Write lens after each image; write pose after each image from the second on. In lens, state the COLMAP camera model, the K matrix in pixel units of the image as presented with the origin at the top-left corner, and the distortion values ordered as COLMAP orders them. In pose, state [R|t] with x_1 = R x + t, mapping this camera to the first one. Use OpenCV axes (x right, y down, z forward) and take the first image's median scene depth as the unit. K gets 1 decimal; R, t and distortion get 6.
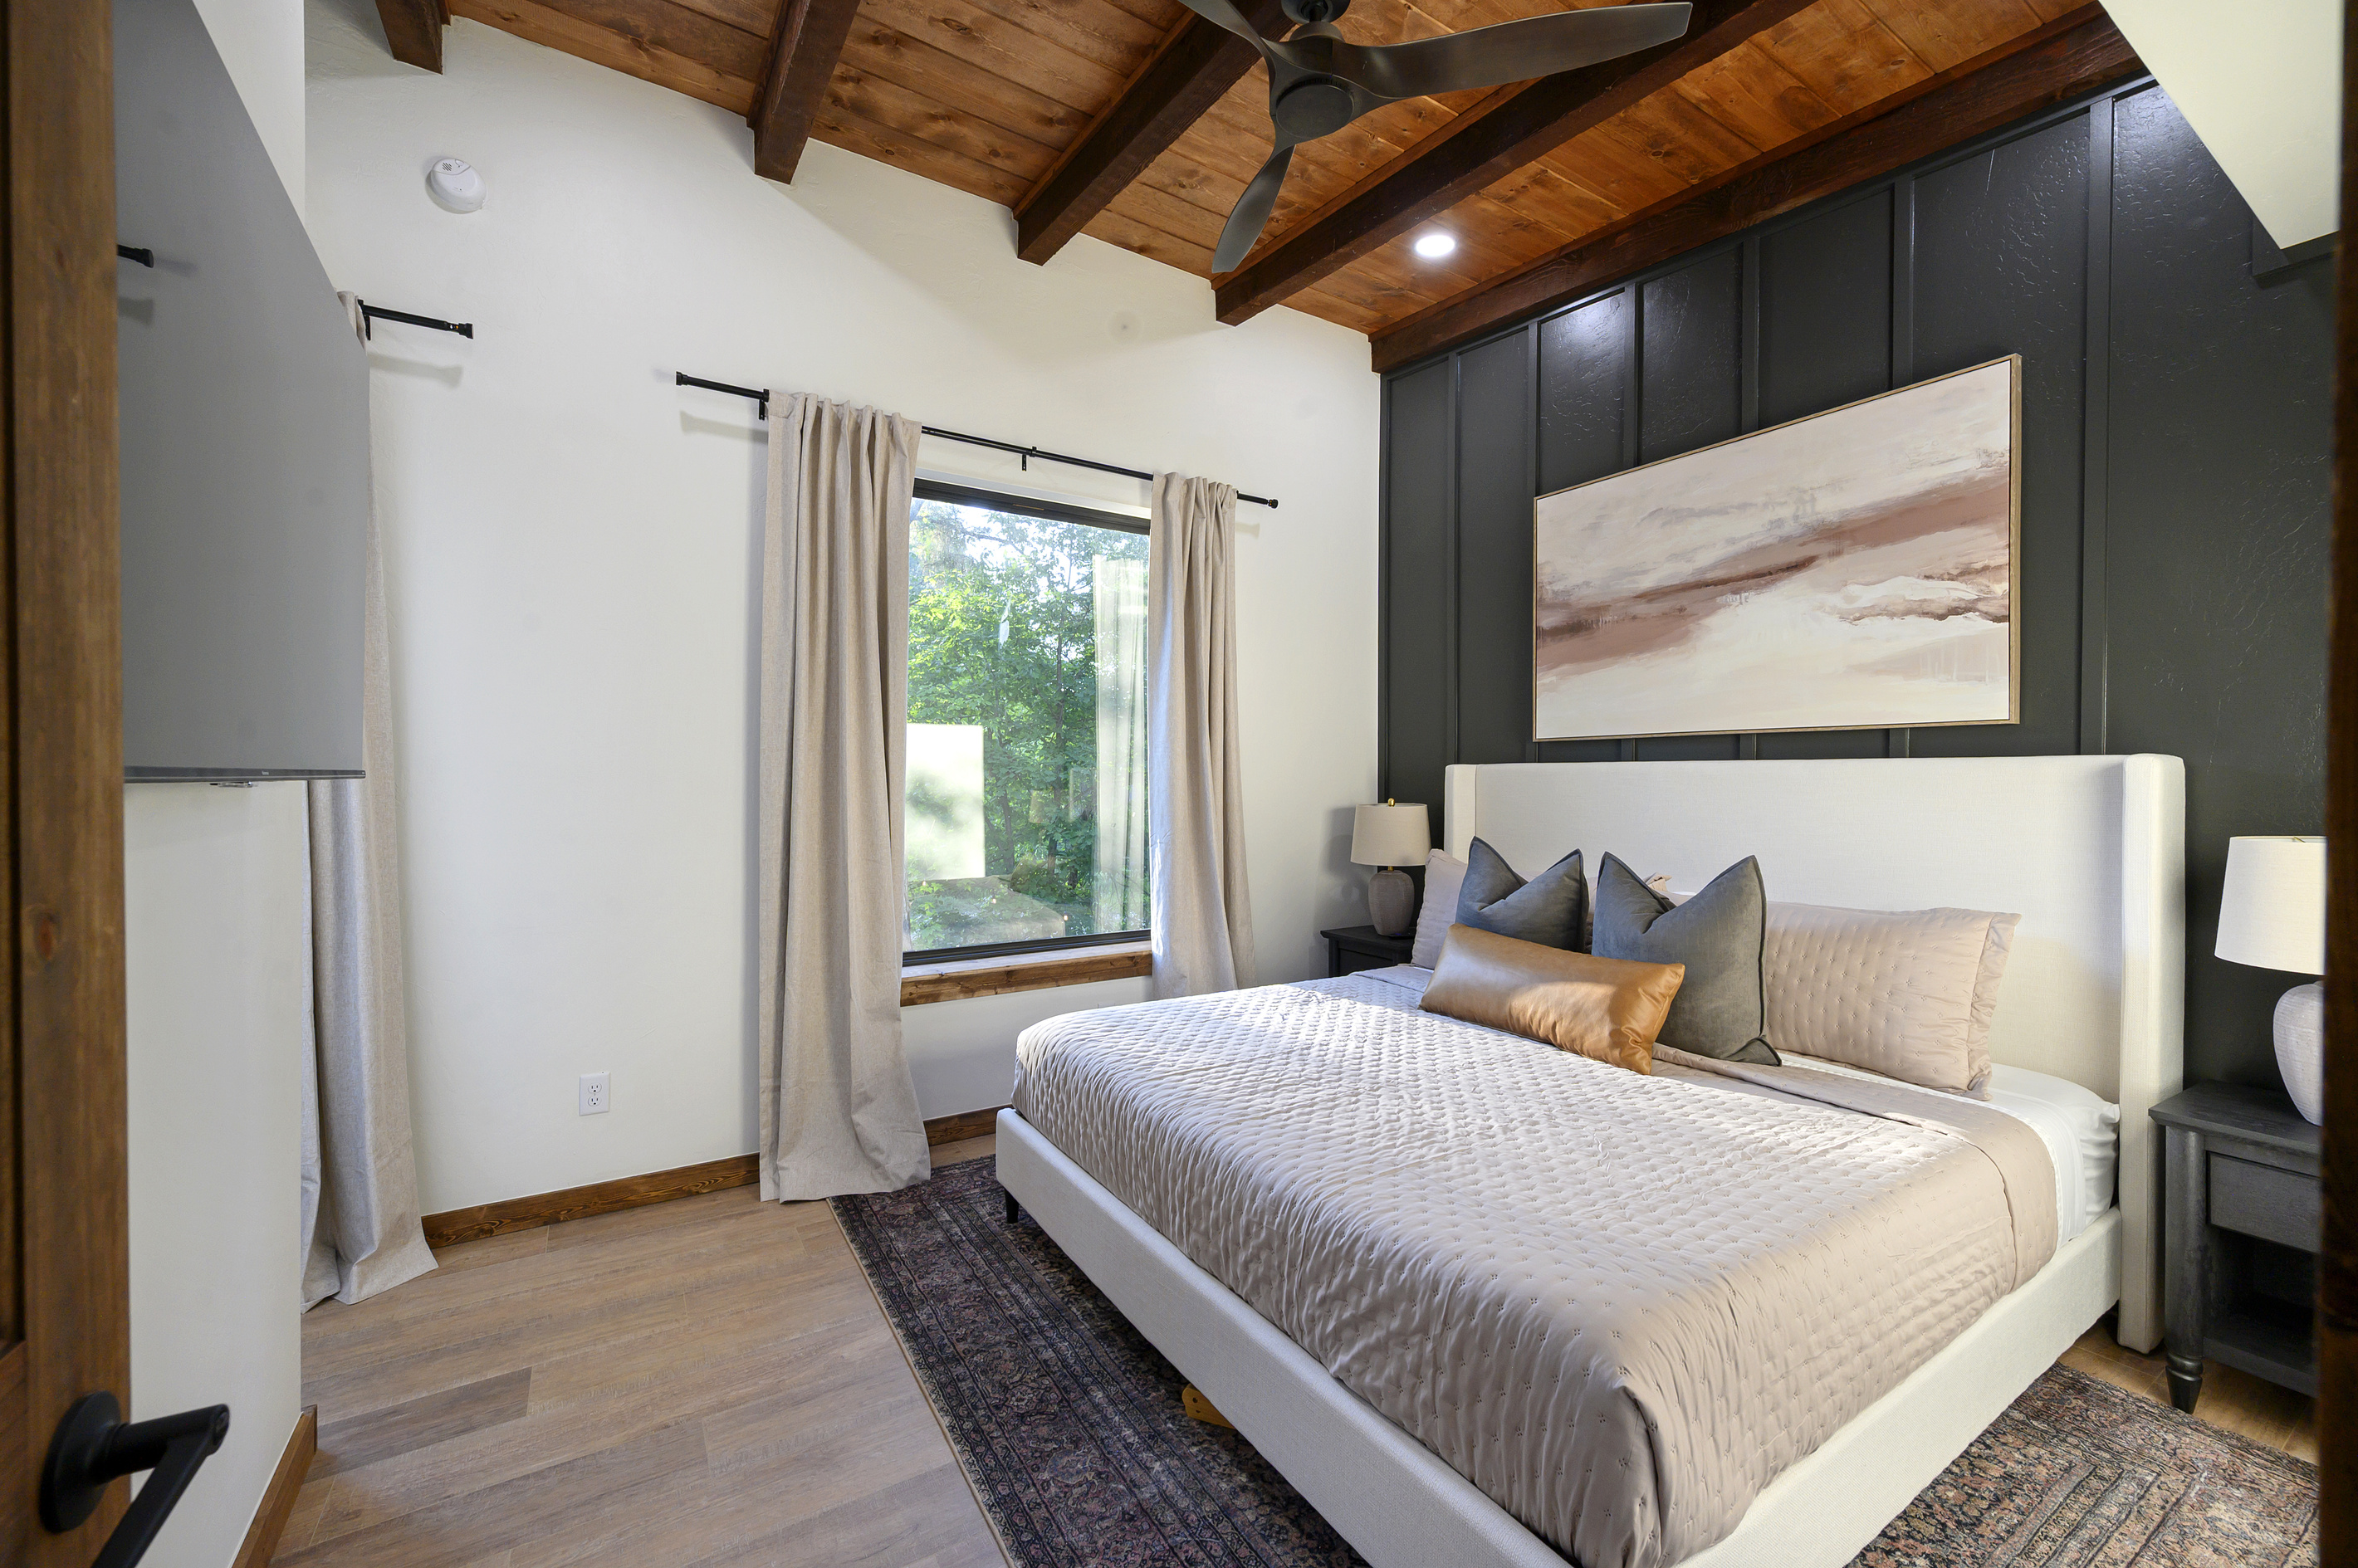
lens RADIAL K [[932.4, 0, 1171.4], [0, 932.4, 798.3], [0, 0, 1]] dist [0.002926, -0.001543]
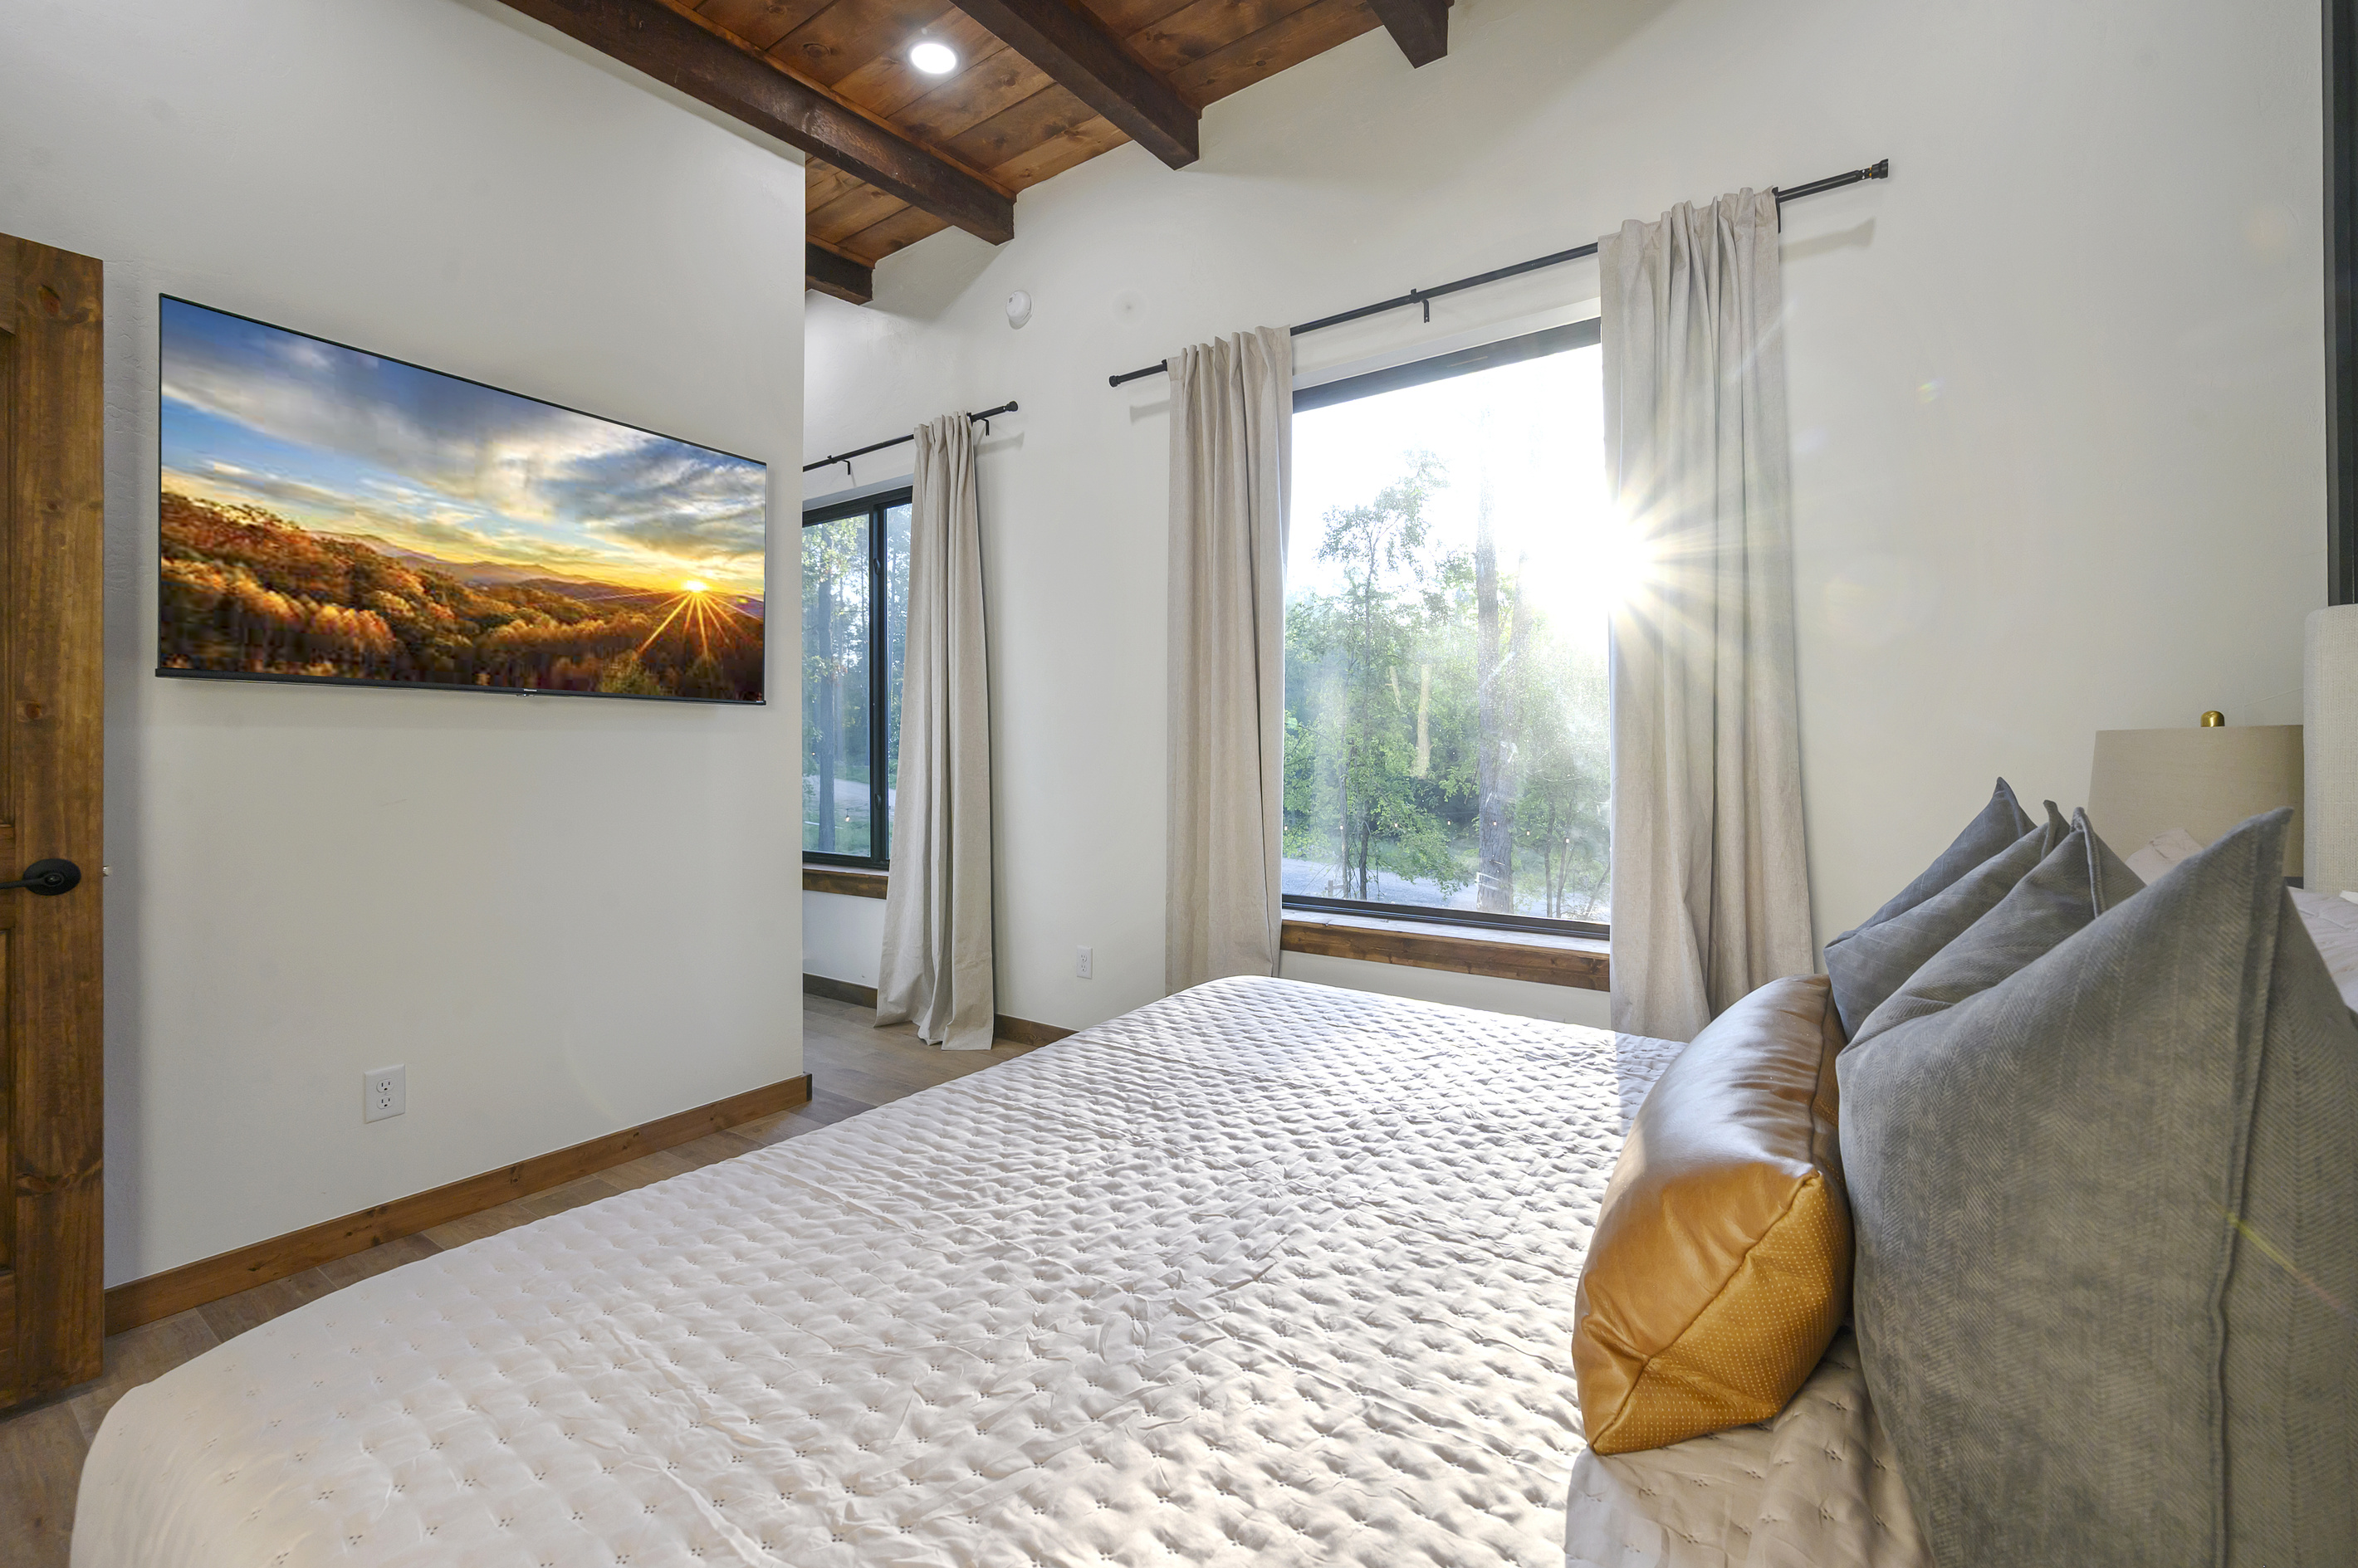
lens RADIAL K [[932.4, 0, 1158.9], [0, 932.4, 762.8], [0, 0, 1]] dist [0.002926, -0.001543]
pose [[0.407670, 0.004422, -0.913119, 0.570352], [-0.020700, 0.999776, -0.004400, 0.044821], [0.912895, 0.020696, 0.407670, 0.546437]]
